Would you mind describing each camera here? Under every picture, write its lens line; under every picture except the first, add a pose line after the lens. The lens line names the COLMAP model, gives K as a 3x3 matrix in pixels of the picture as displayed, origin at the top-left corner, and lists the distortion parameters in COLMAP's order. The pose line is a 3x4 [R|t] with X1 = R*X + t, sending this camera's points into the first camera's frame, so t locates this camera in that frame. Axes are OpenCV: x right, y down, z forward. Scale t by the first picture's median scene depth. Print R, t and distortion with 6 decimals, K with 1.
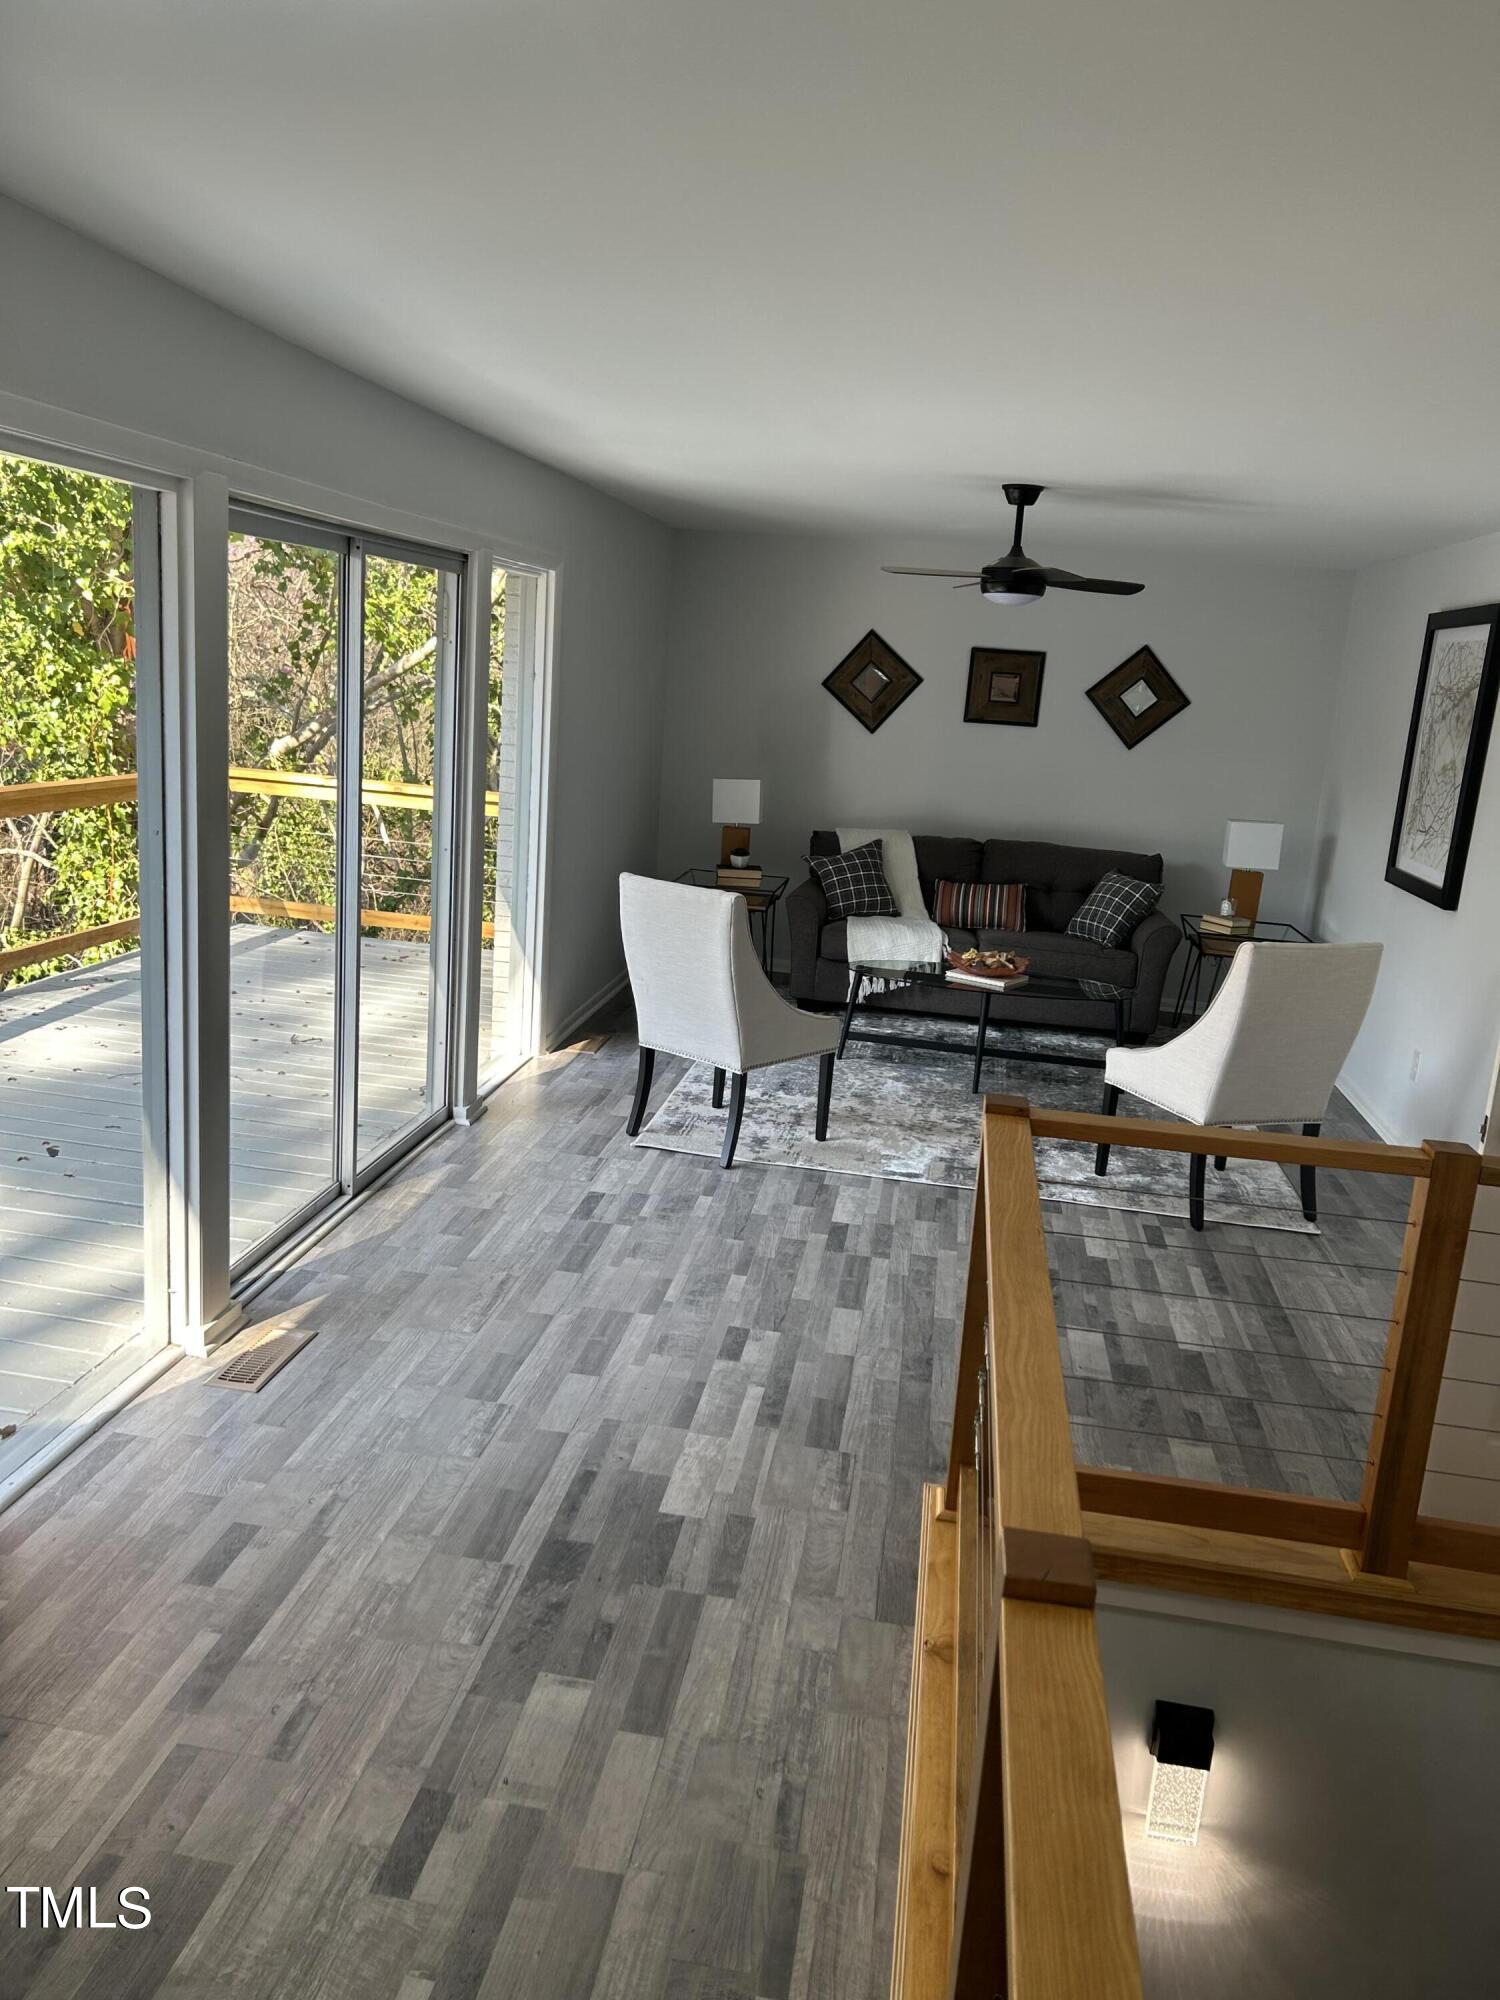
lens RADIAL K [[1547.4, 0, 750.0], [0, 1547.4, 1000.0], [0, 0, 1]] dist [0.150959, -0.265171]
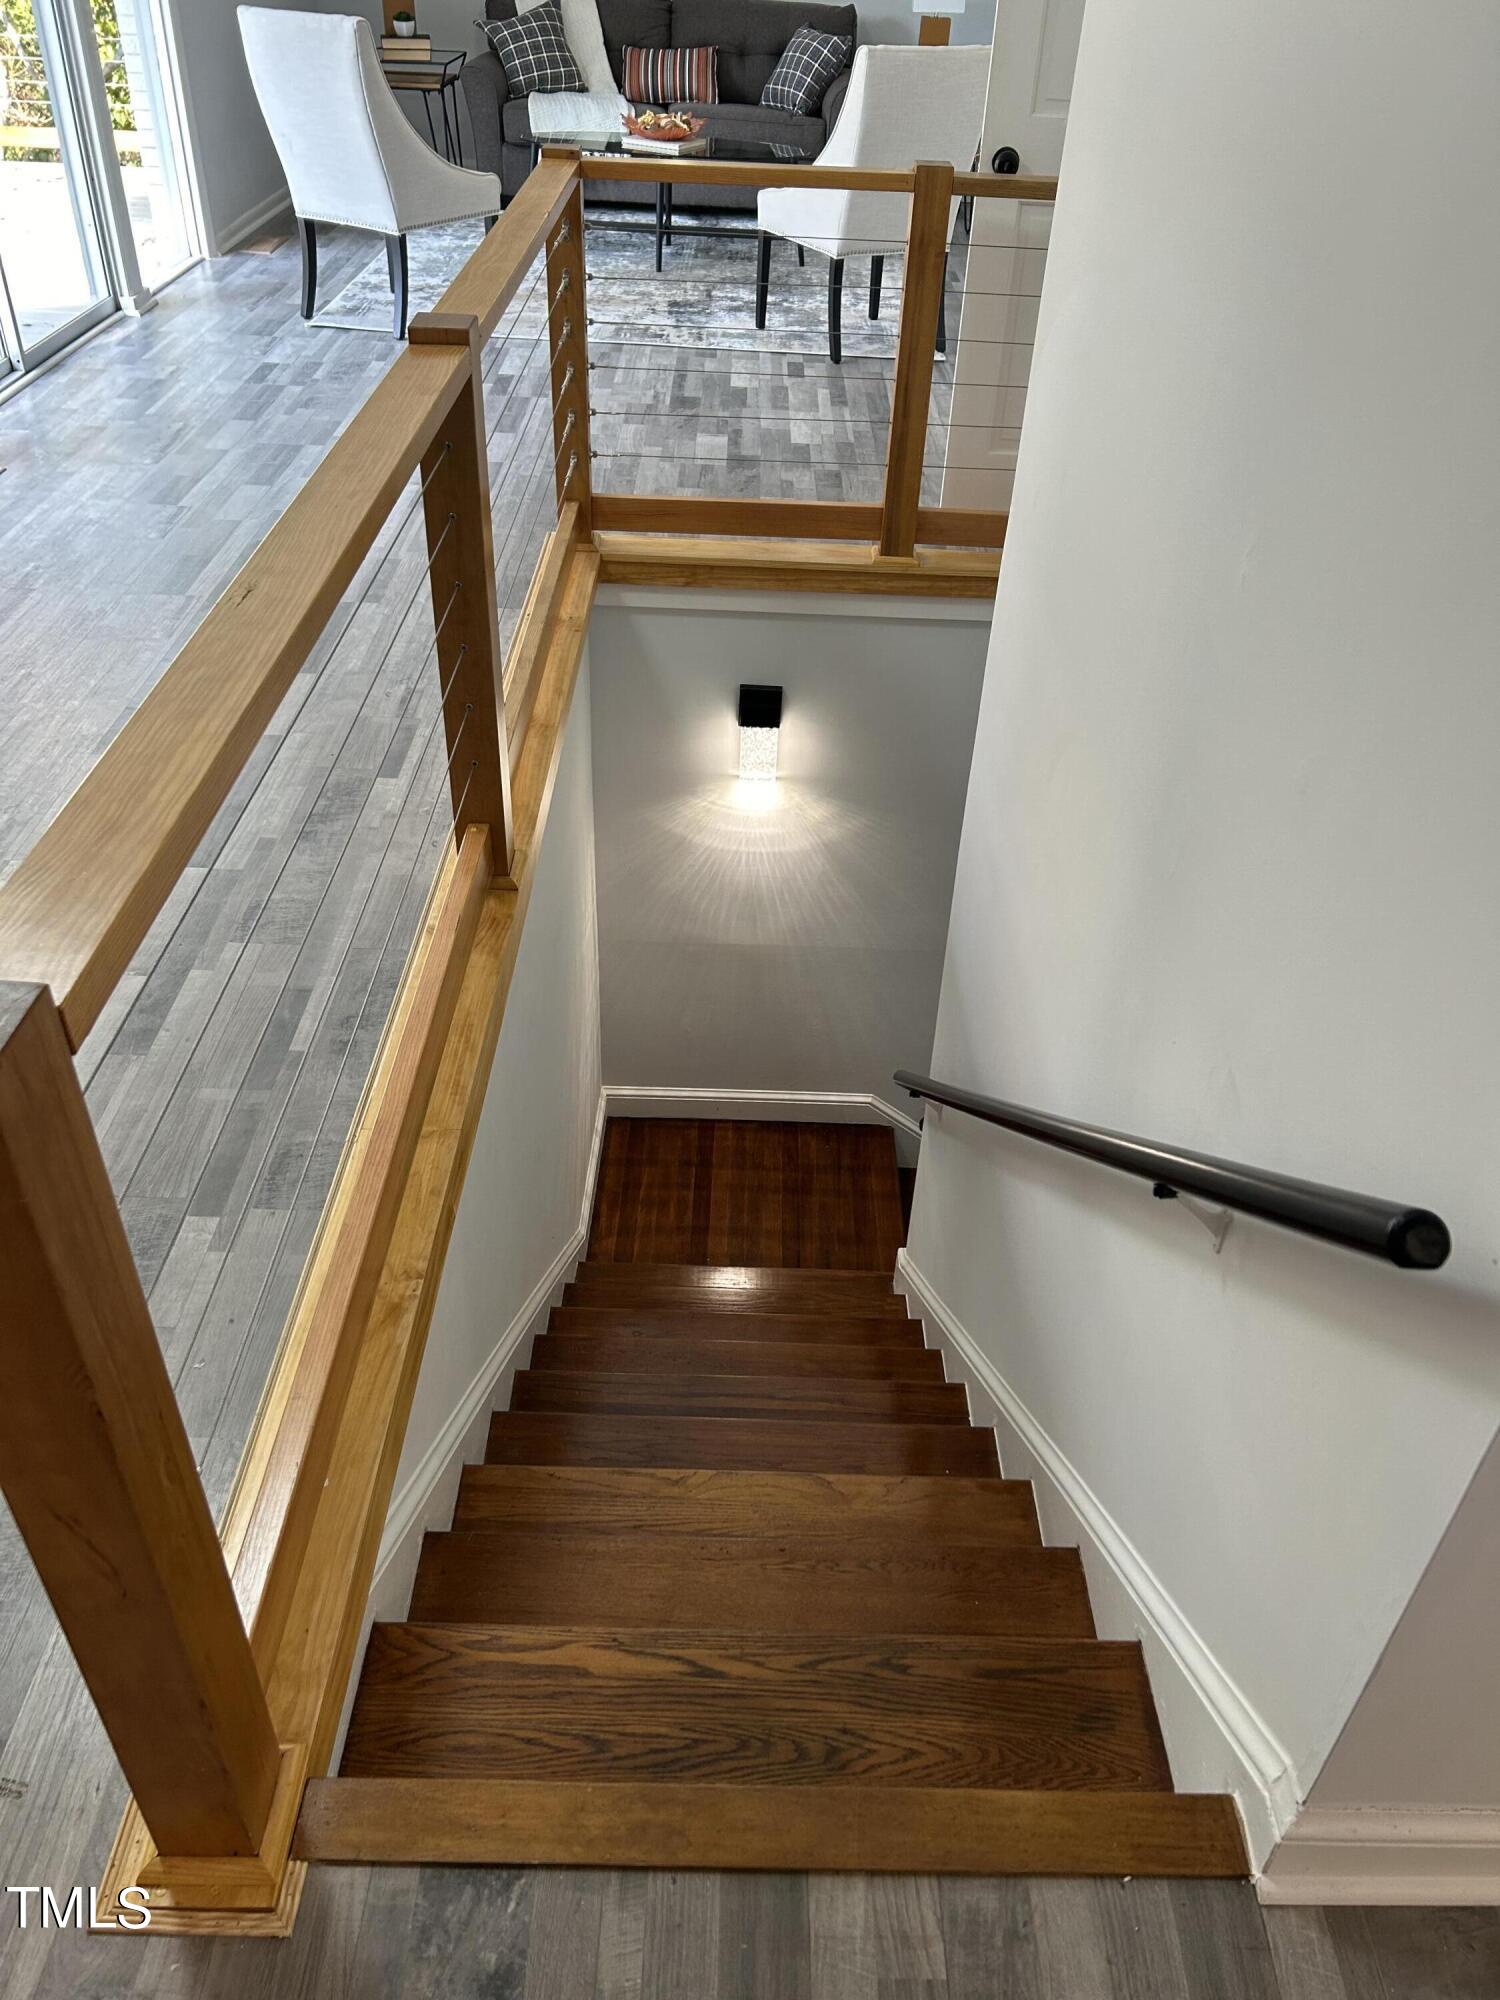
lens RADIAL K [[1527.8, 0, 750.0], [0, 1527.8, 1000.0], [0, 0, 1]] dist [-0.003270, 0.008488]
pose [[0.988115, -0.110121, 0.107246, 0.059929], [0.053105, 0.899290, 0.434117, 0.077971], [-0.144251, -0.423263, 0.894450, -0.136979]]
